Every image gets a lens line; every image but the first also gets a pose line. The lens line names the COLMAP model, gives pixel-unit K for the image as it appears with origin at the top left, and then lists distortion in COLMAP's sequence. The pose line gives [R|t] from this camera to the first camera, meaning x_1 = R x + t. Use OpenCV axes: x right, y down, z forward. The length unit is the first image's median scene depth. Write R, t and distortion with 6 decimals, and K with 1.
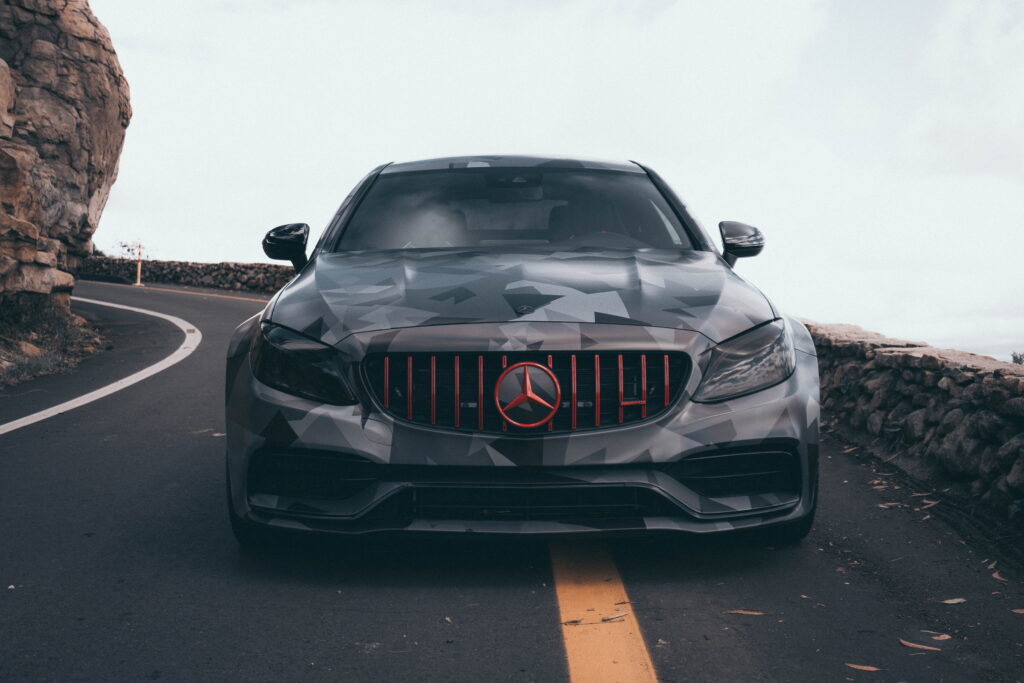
lens RADIAL K [[1618.0, 0, 504.9], [0, 1618.0, 341.9], [0, 0, 1]] dist [0.007446, -0.009444]
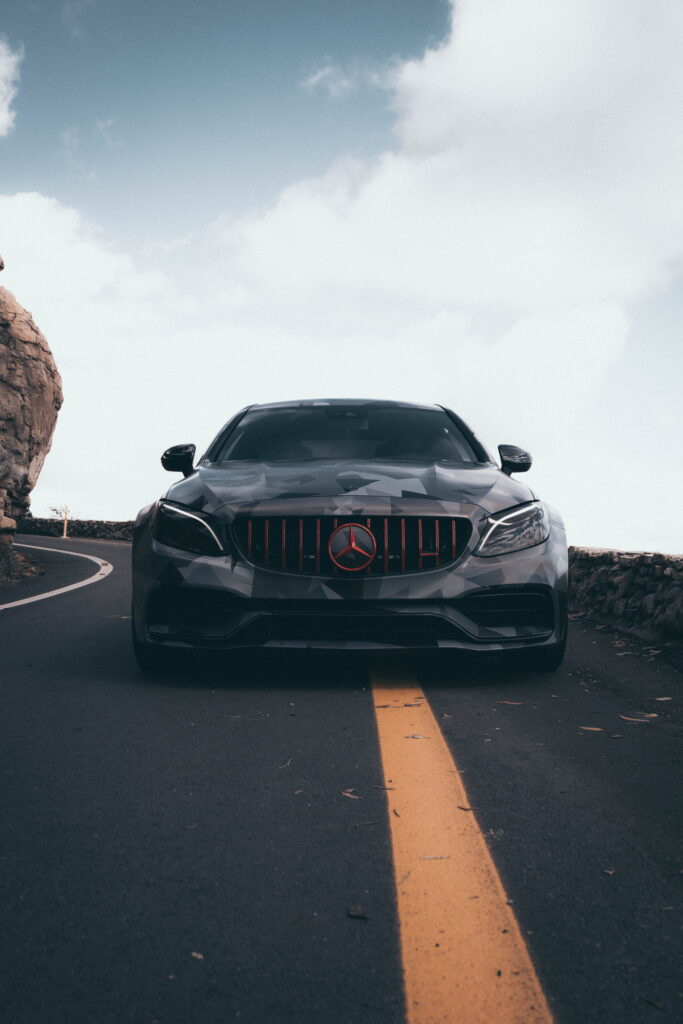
lens RADIAL K [[1276.9, 0, 343.1], [0, 1276.9, 530.2], [0, 0, 1]] dist [0.004376, 0.004032]
pose [[0.999958, 0.006481, -0.006427, 0.012552], [-0.006876, 0.997966, -0.063378, 0.082667], [0.006004, 0.063419, 0.997969, -0.077835]]
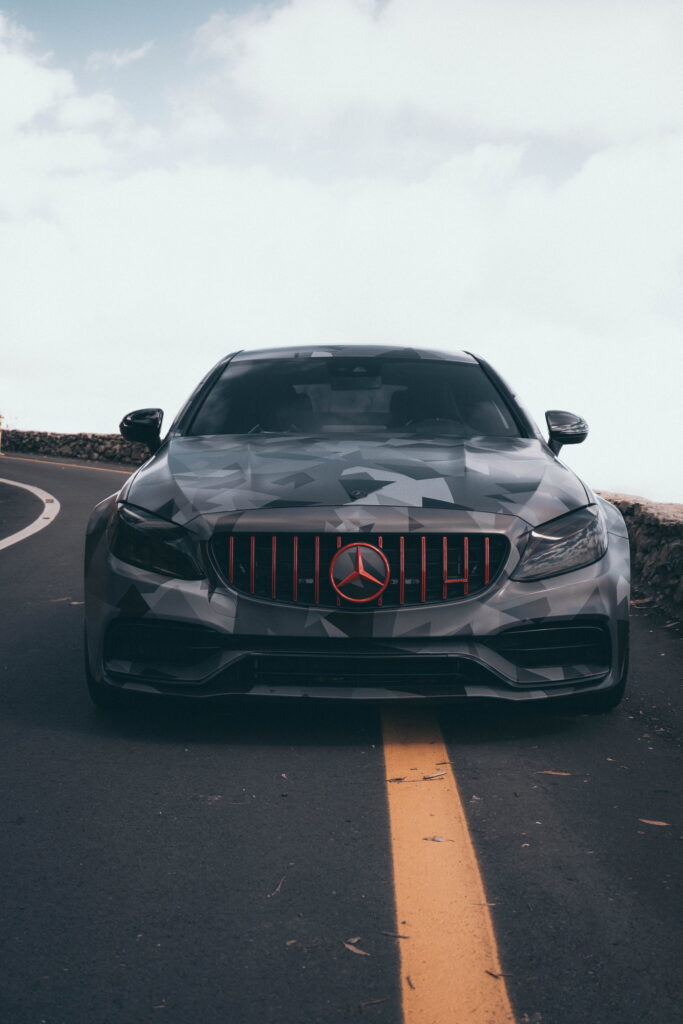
lens RADIAL K [[1618.0, 0, 341.5], [0, 1618.0, 512.0], [0, 0, 1]] dist [0.007446, -0.009444]
pose [[0.999871, 0.010960, -0.011725, 0.013472], [-0.010941, 0.999939, 0.001651, -0.009497], [0.011743, -0.001522, 0.999930, -0.091997]]
